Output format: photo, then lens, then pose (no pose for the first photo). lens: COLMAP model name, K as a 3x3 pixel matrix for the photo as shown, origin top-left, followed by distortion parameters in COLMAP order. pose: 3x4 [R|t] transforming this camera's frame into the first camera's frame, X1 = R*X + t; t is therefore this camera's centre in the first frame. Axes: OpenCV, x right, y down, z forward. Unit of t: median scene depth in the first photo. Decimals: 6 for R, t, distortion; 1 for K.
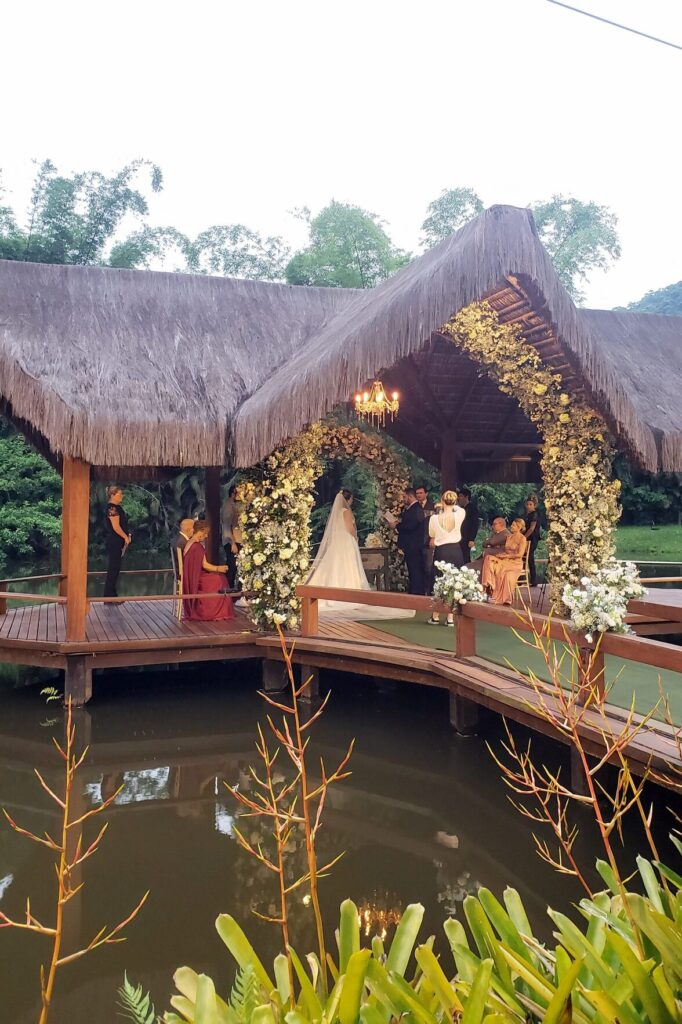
lens RADIAL K [[957.4, 0, 378.5], [0, 957.4, 440.3], [0, 0, 1]] dist [0.185652, -0.570876]
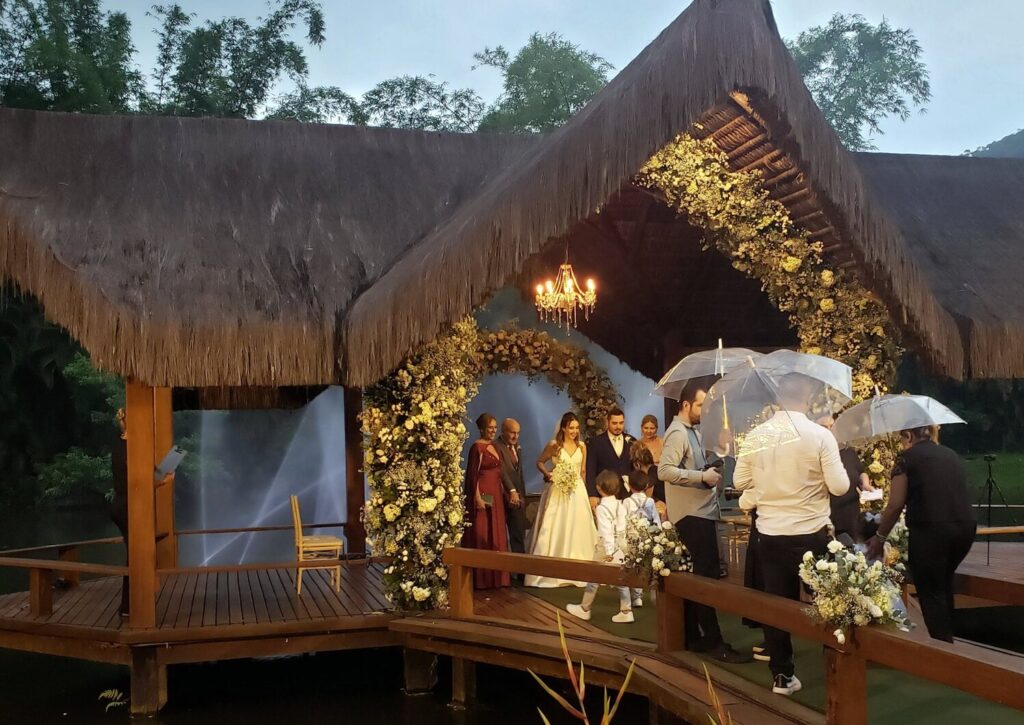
lens RADIAL K [[1169.9, 0, 514.0], [0, 1169.9, 437.6], [0, 0, 1]] dist [0.198900, -0.694648]
pose [[0.995485, -0.019838, -0.092822, 0.047225], [0.026123, 0.997411, 0.066993, 0.009834], [0.091253, -0.069115, 0.993426, 0.128884]]
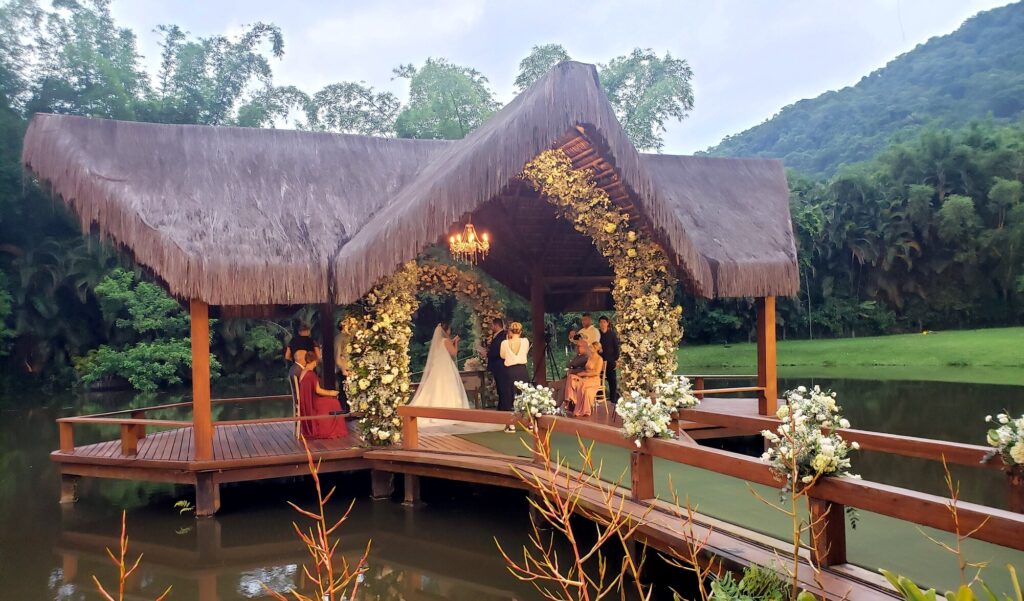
lens RADIAL K [[843.2, 0, 515.9], [0, 843.2, 344.7], [0, 0, 1]] dist [0.103719, -0.227968]
pose [[0.999275, -0.028438, 0.025319, 0.029272], [0.026287, 0.996320, 0.081584, 0.000066], [-0.027546, -0.080859, 0.996345, 0.002425]]
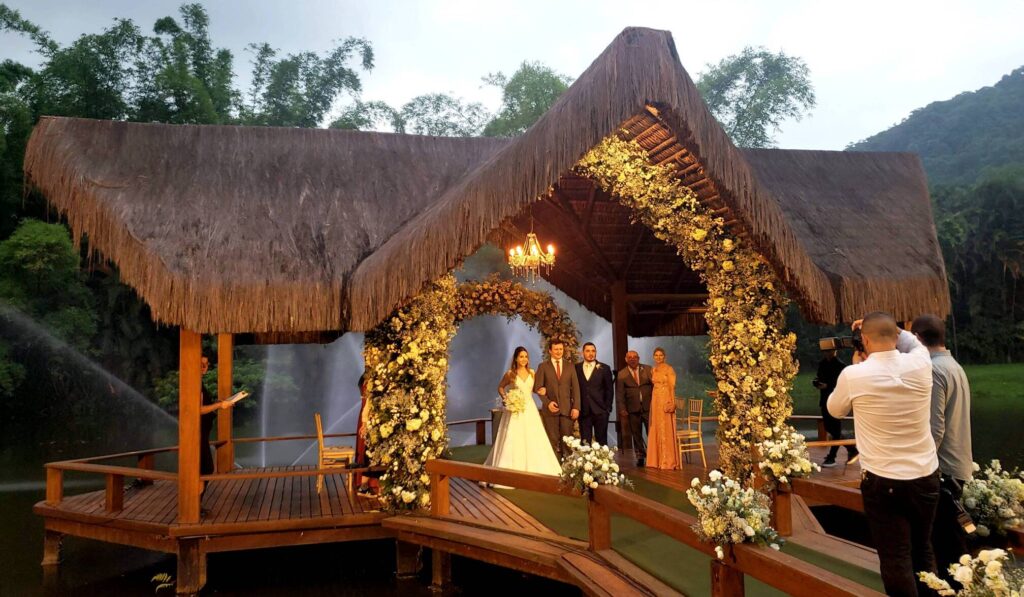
lens RADIAL K [[870.0, 0, 509.8], [0, 870.0, 271.0], [0, 0, 1]] dist [0.115123, -0.320618]
pose [[0.993935, -0.031854, -0.105252, 0.079467], [0.029174, 0.999212, -0.026908, -0.002134], [0.106027, 0.023675, 0.994081, 0.172517]]
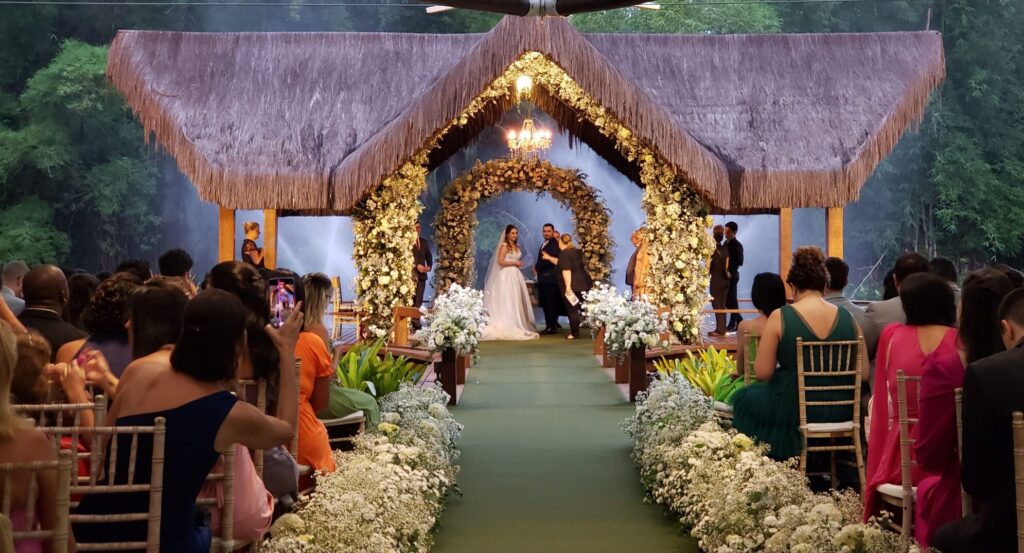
lens RADIAL K [[1928.5, 0, 545.9], [0, 1928.5, 197.0], [0, 0, 1]] dist [0.238736, -1.616720]
pose [[0.939299, -0.009025, -0.342981, 0.864257], [0.024976, 0.998800, 0.042120, -0.077912], [0.342190, -0.048130, 0.938397, -1.121241]]
